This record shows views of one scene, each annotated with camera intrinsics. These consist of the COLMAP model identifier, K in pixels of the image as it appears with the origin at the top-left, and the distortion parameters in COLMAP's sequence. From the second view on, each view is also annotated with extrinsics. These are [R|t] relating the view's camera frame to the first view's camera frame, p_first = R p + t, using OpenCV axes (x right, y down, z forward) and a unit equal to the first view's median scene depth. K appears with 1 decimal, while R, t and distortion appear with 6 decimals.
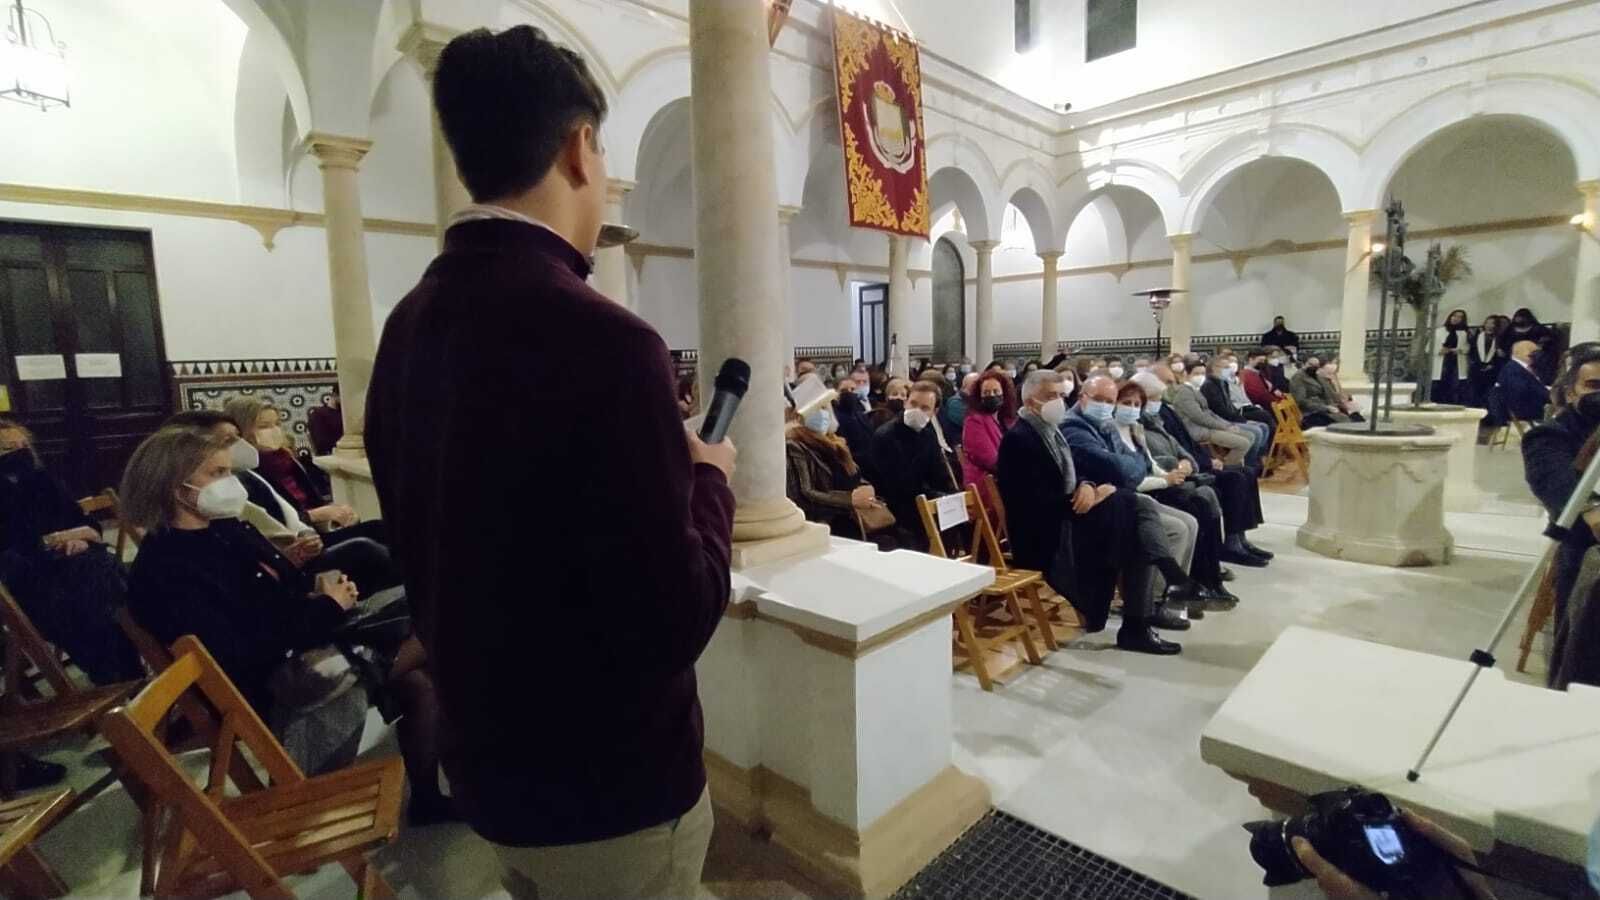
lens RADIAL K [[722.5, 0, 800.0], [0, 722.5, 450.0], [0, 0, 1]] dist [-0.001506, -0.000132]
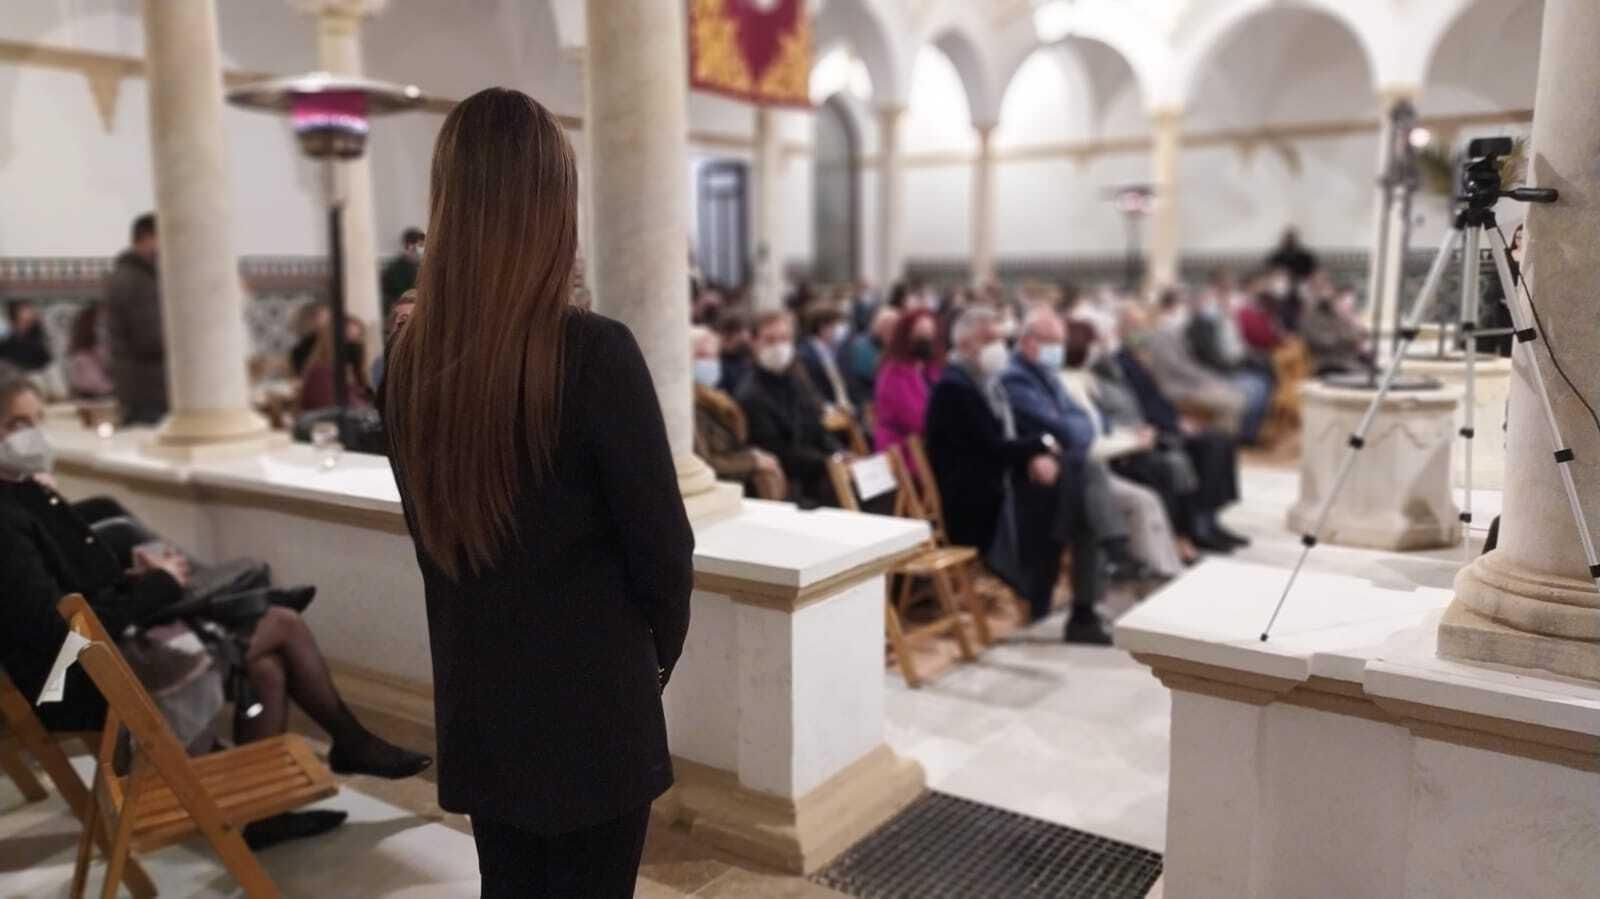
lens RADIAL K [[1174.8, 0, 800.0], [0, 1174.8, 449.5], [0, 0, 1]] dist [0.078572, -0.000778]
pose [[0.983983, -0.006214, 0.178151, -0.082358], [0.002489, 0.999774, 0.021125, 0.018201], [-0.178242, -0.020343, 0.983776, -0.227985]]
